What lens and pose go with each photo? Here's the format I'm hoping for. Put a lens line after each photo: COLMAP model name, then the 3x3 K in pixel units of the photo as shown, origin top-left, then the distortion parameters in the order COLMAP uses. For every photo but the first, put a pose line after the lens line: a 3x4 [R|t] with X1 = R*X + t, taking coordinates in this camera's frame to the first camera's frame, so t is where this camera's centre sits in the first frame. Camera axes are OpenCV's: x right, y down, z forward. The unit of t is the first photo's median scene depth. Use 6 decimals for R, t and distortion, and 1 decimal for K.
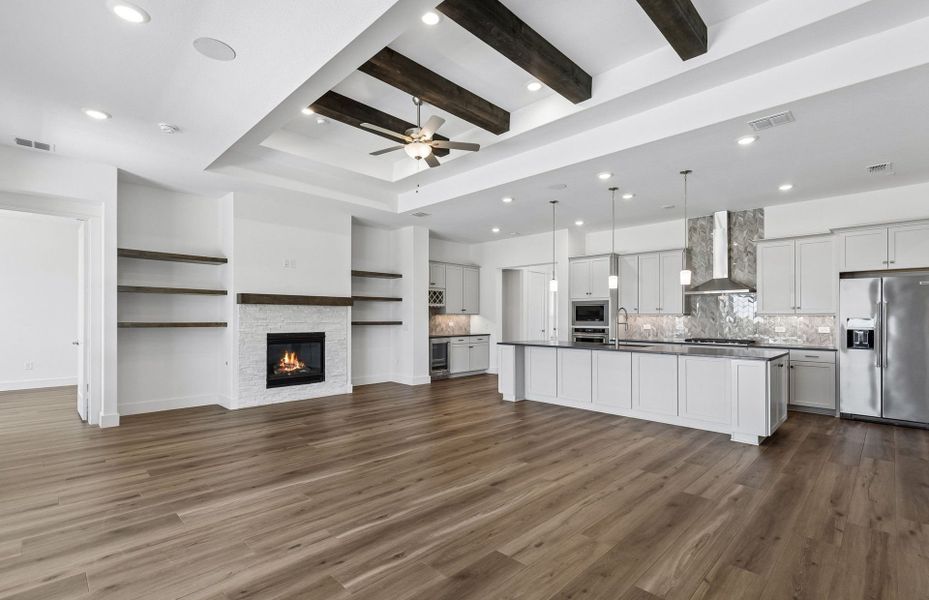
lens RADIAL K [[424.4, 0, 465.1], [0, 424.4, 312.8], [0, 0, 1]] dist [0.012277, -0.001468]
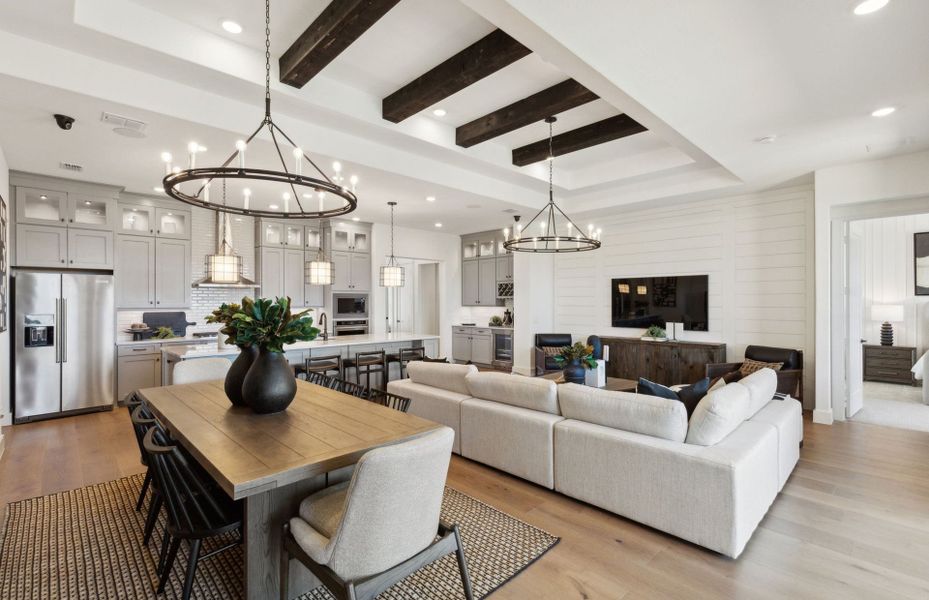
lens RADIAL K [[424.4, 0, 462.3], [0, 424.4, 297.8], [0, 0, 1]] dist [0.012277, -0.001468]
pose [[0.019075, 0.020700, 0.999604, -0.767432], [0.005011, 0.999771, -0.020800, 0.004202], [-0.999805, 0.005406, 0.018967, 0.761278]]
